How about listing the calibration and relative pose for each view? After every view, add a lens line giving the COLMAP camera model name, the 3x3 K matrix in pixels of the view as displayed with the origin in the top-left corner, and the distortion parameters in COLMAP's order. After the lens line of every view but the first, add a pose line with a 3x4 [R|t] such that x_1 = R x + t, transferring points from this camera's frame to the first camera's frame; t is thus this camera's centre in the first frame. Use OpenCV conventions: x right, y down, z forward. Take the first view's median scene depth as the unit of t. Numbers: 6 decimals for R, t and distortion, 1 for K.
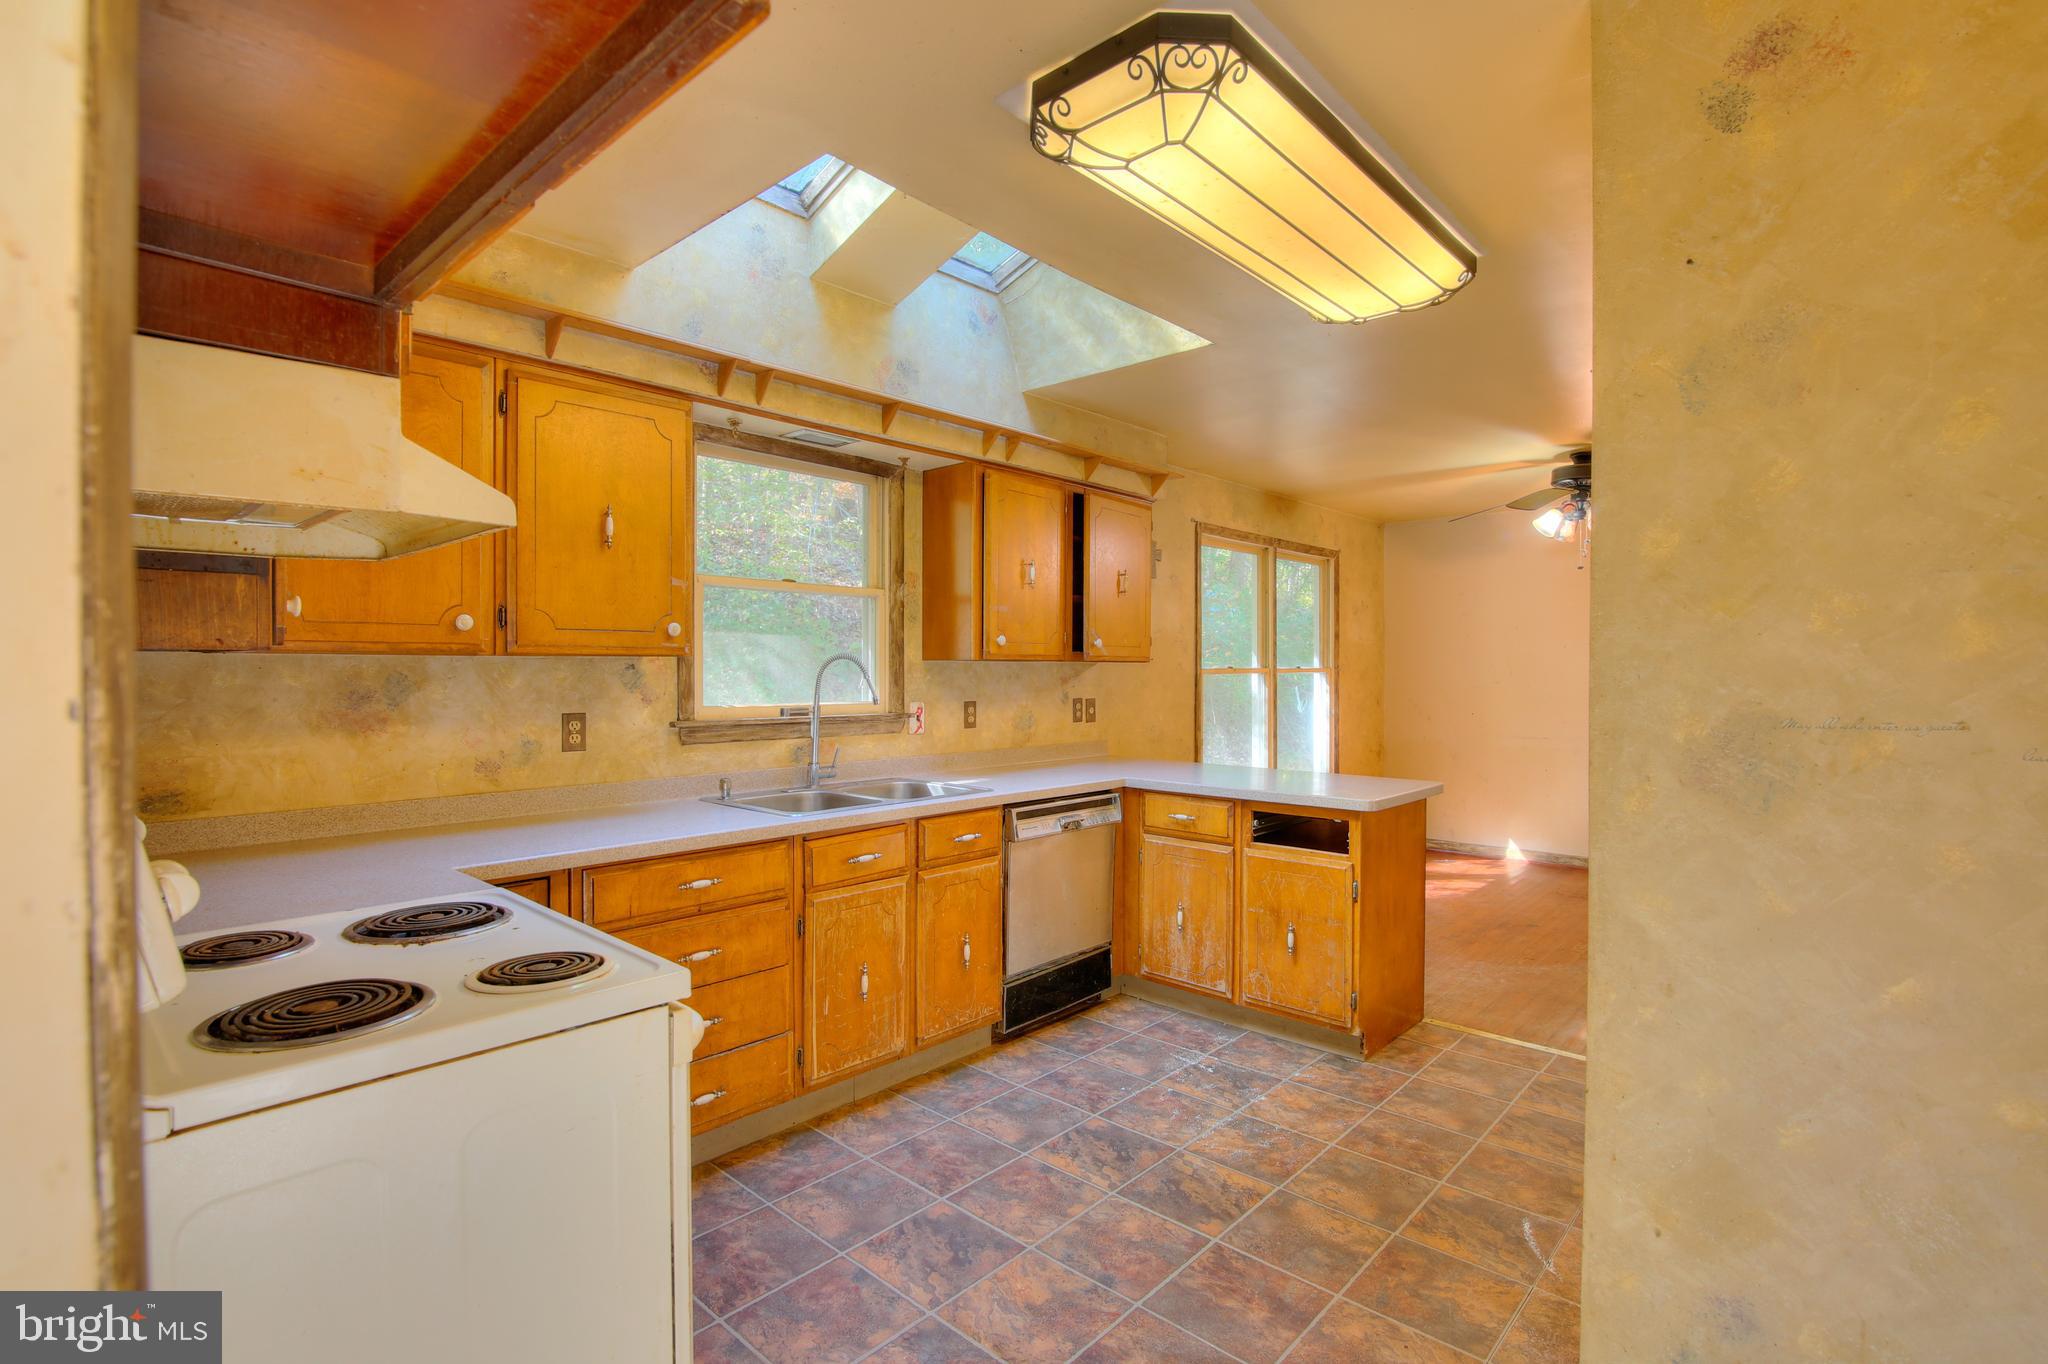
lens RADIAL K [[945.4, 0, 1068.4], [0, 945.4, 671.3], [0, 0, 1]] dist [-0.013874, -0.000396]
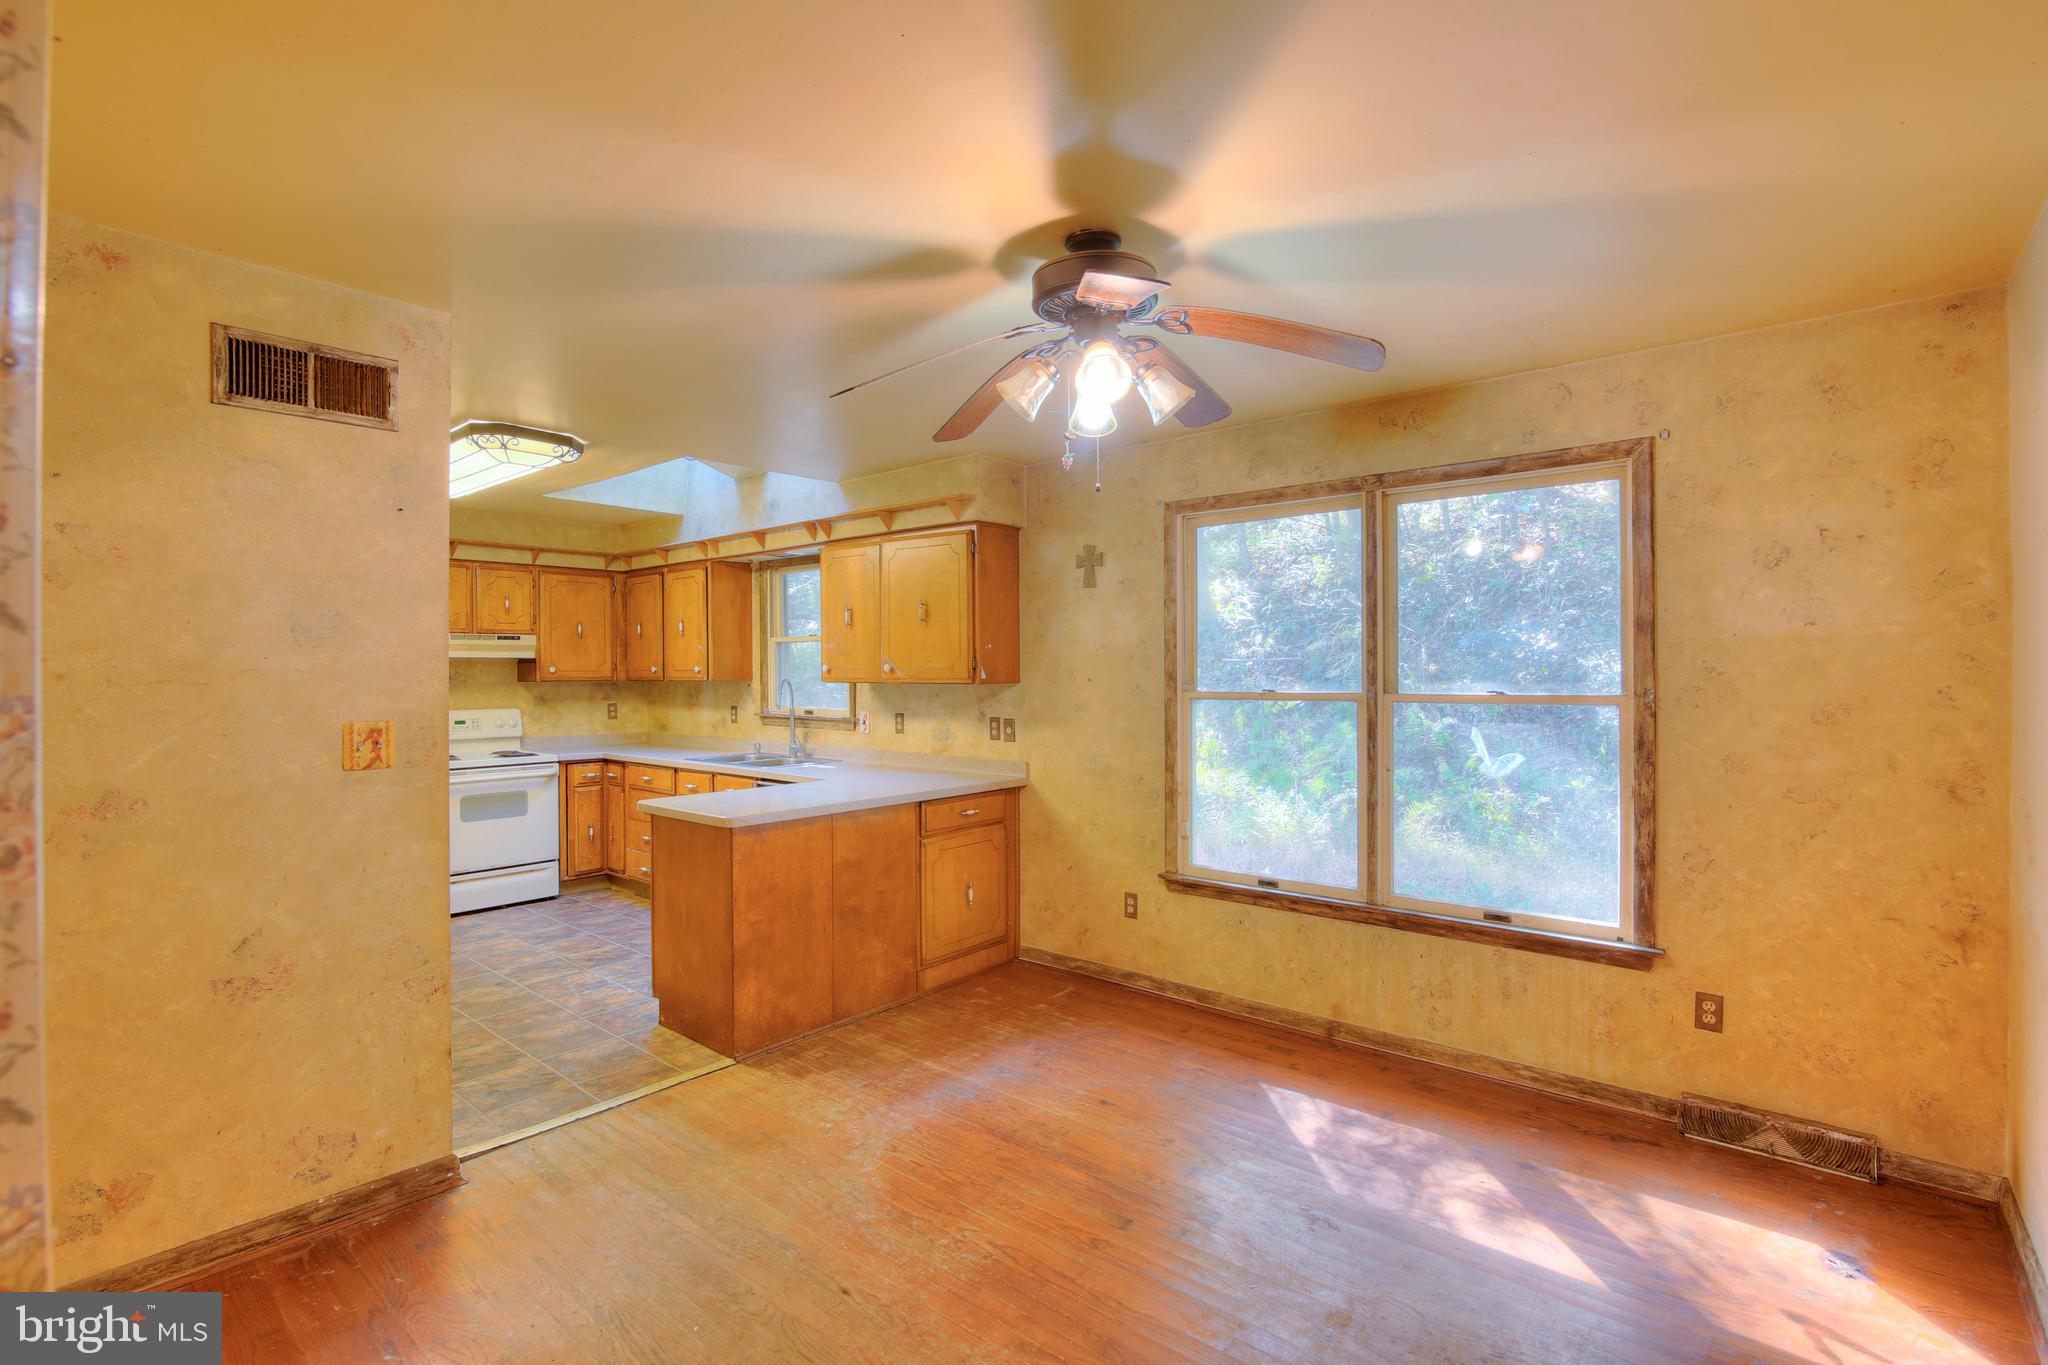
lens RADIAL K [[945.4, 0, 1015.0], [0, 945.4, 677.0], [0, 0, 1]] dist [-0.013874, -0.000396]
pose [[0.015408, 0.001683, -0.999880, 1.794958], [-0.002443, 0.999996, 0.001645, -0.031144], [0.999878, 0.002417, 0.015413, 1.702572]]
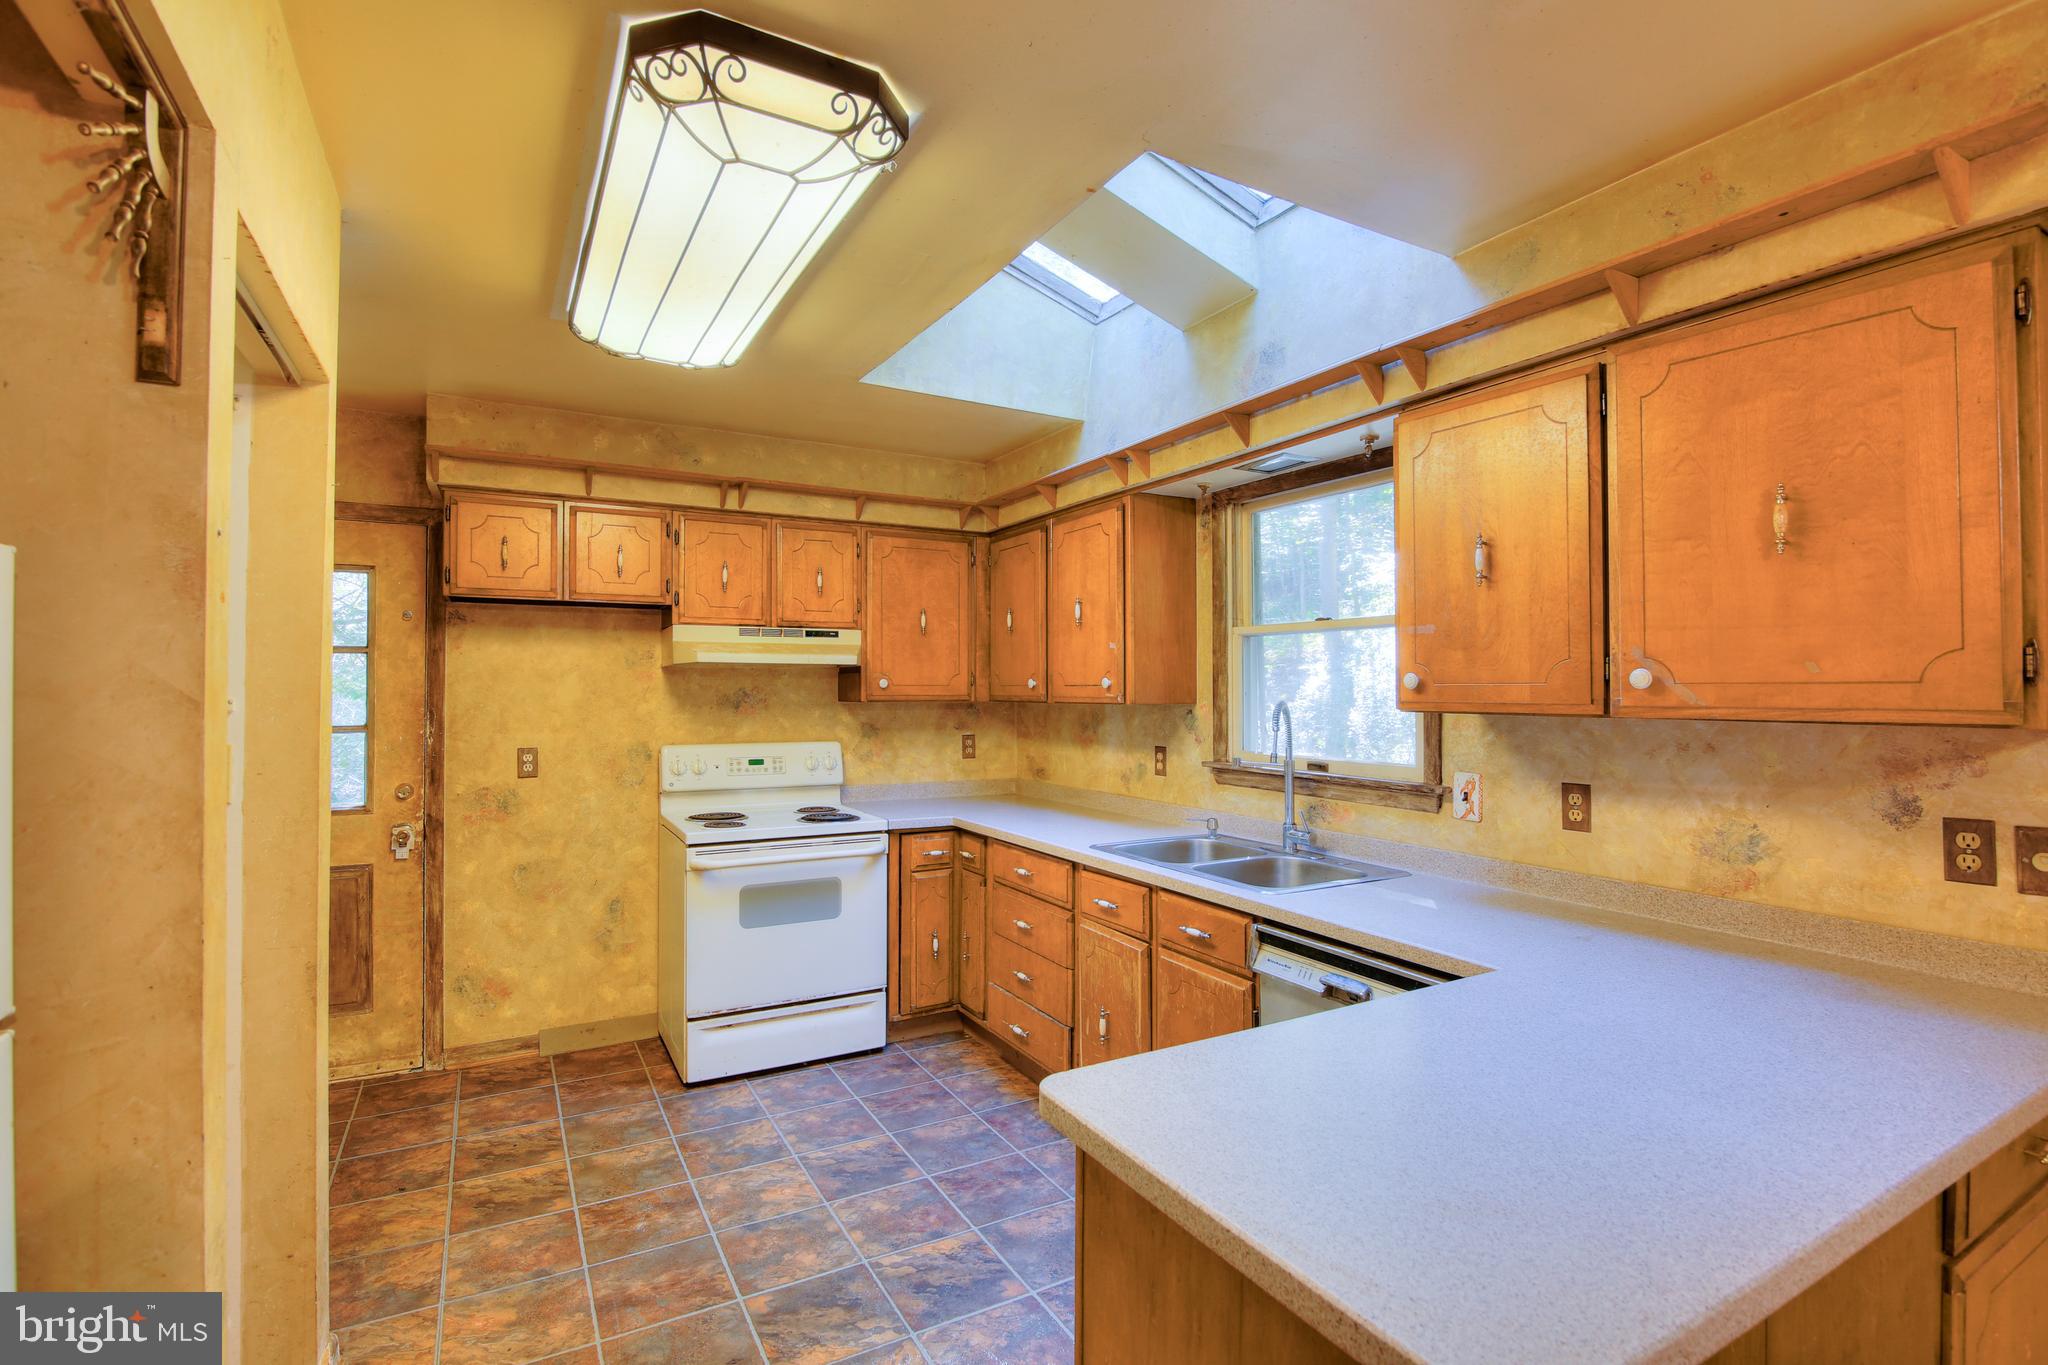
lens RADIAL K [[945.4, 0, 1012.2], [0, 945.4, 683.0], [0, 0, 1]] dist [-0.013874, -0.000396]
pose [[-0.335907, -0.012972, -0.941806, 0.813743], [-0.009907, 0.999899, -0.010239, -0.029887], [0.941843, 0.005891, -0.336001, 1.300827]]
